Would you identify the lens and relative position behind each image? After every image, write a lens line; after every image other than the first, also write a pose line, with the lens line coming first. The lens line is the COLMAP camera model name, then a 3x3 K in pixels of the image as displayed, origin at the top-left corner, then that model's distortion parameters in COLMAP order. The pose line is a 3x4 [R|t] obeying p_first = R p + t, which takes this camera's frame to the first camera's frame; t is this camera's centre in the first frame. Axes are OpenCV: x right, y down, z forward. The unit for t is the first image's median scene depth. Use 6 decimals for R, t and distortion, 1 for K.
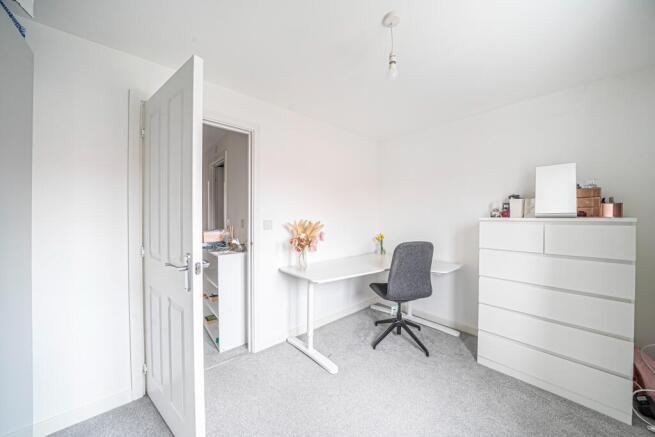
lens RADIAL K [[227.7, 0, 327.5], [0, 227.7, 218.5], [0, 0, 1]] dist [-0.020449, 0.000077]
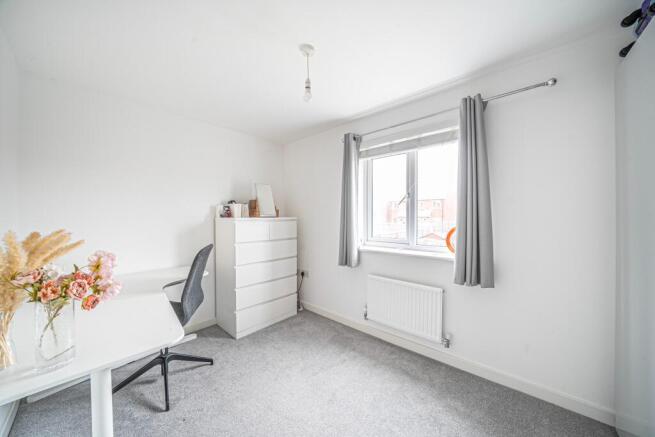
lens RADIAL K [[227.7, 0, 327.5], [0, 227.7, 218.5], [0, 0, 1]] dist [-0.020449, 0.000077]
pose [[-0.138654, -0.009104, 0.990299, -0.612568], [0.010269, 0.999891, 0.010629, -0.008540], [-0.990288, 0.011643, -0.138545, 0.713383]]
